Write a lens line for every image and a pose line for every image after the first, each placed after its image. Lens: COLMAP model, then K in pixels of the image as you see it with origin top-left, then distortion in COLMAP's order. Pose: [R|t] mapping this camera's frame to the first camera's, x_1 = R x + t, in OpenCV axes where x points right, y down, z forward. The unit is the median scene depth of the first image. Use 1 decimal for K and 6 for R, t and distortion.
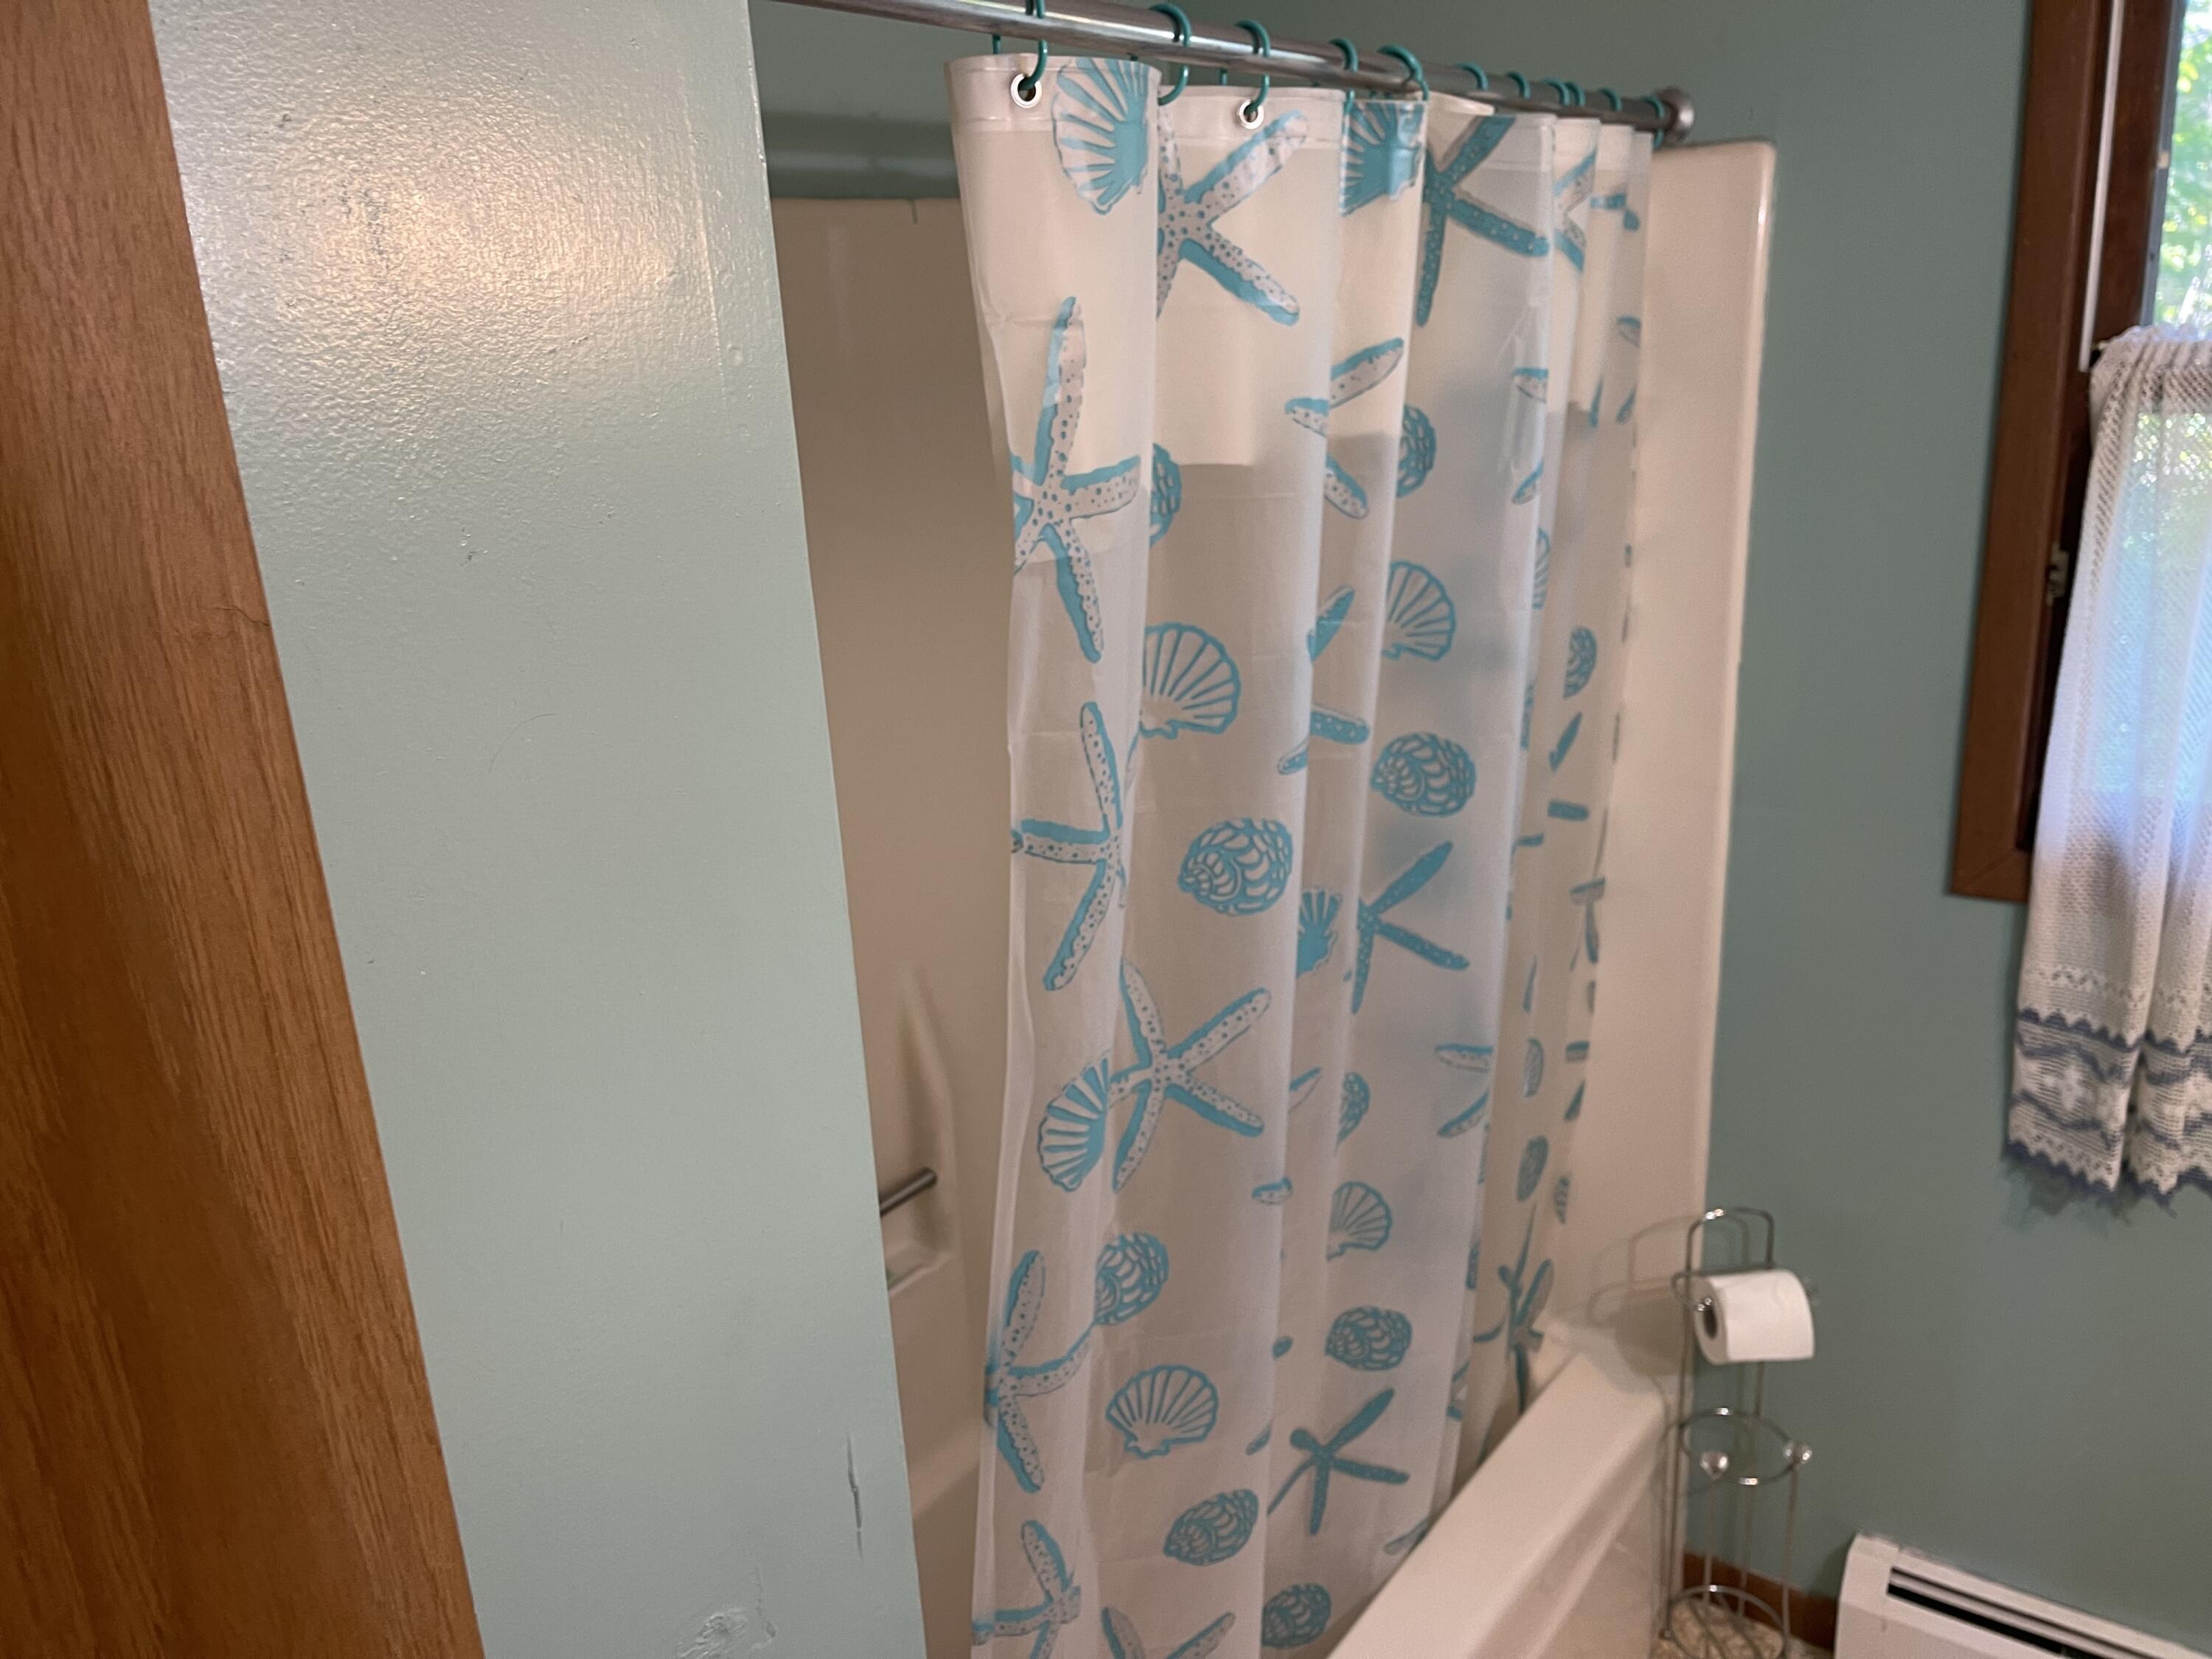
lens RADIAL K [[1659.7, 0, 1106.8], [0, 1659.7, 828.1], [0, 0, 1]] dist [0.035044, -0.073002]
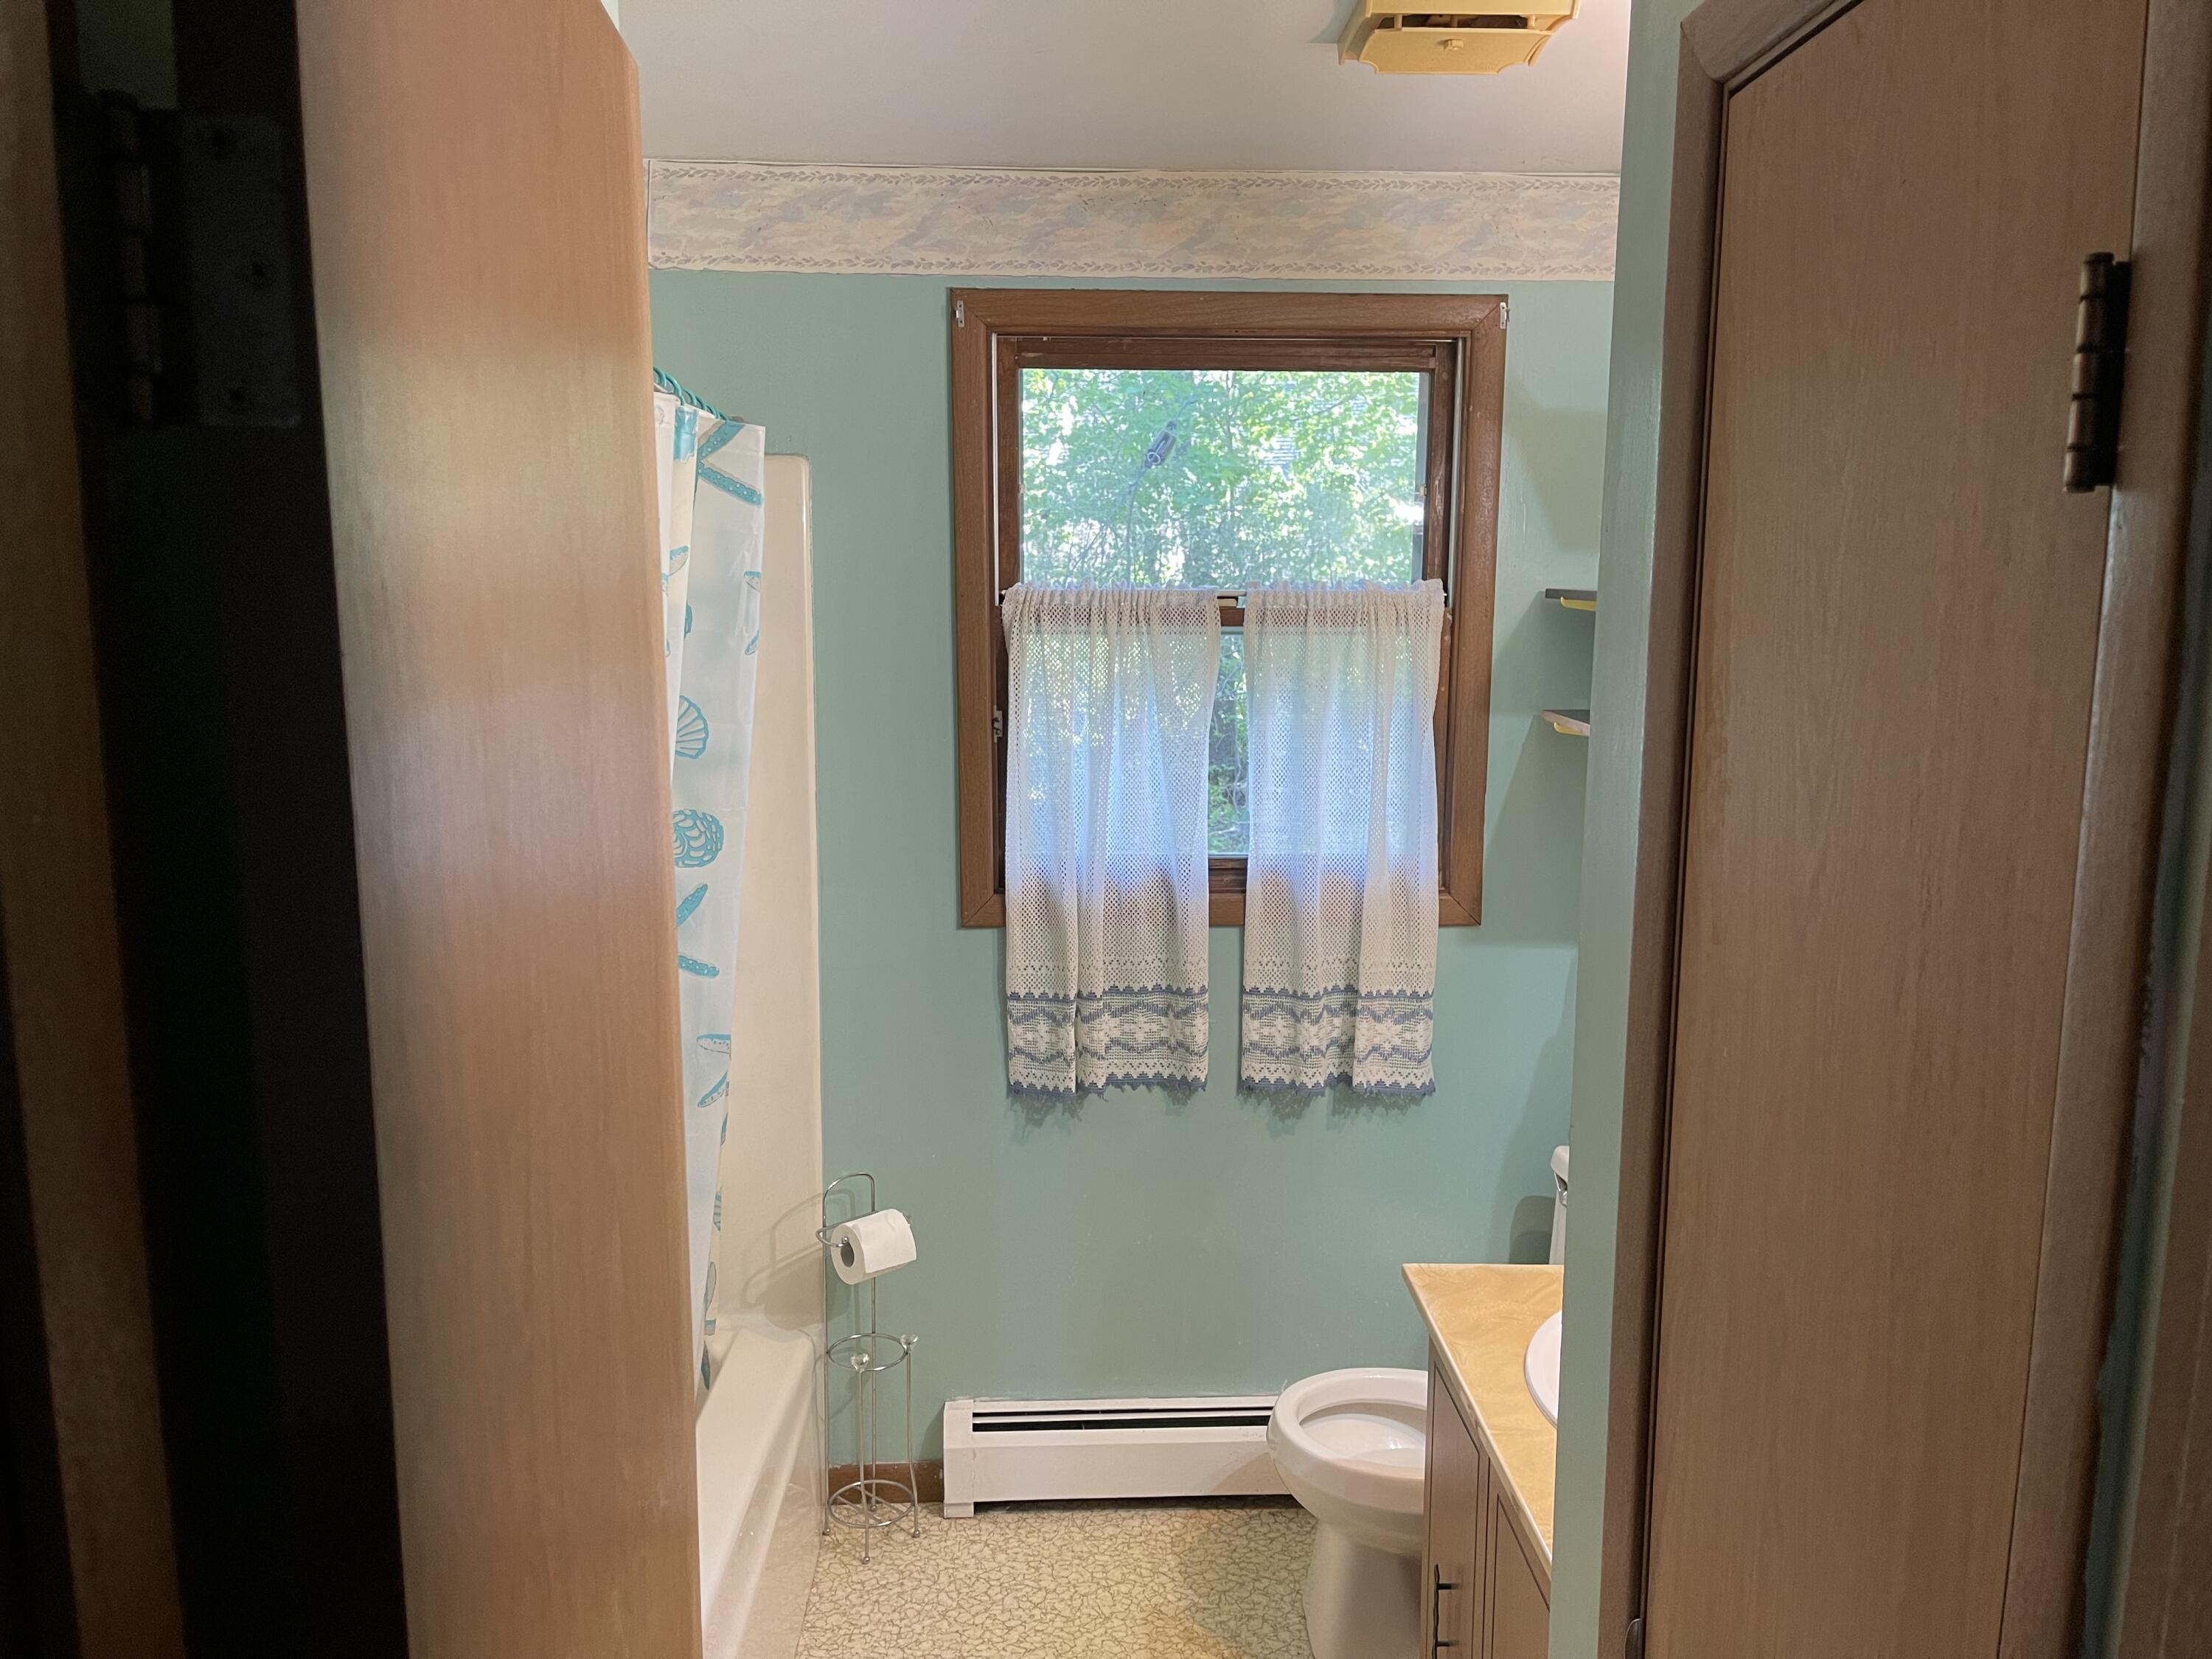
lens RADIAL K [[1659.7, 0, 1108.3], [0, 1659.7, 834.8], [0, 0, 1]] dist [0.035044, -0.073002]
pose [[0.768996, -0.033573, 0.638372, -0.400489], [0.144724, 0.981835, -0.122701, 0.172484], [-0.622656, 0.186745, 0.759885, -0.307382]]
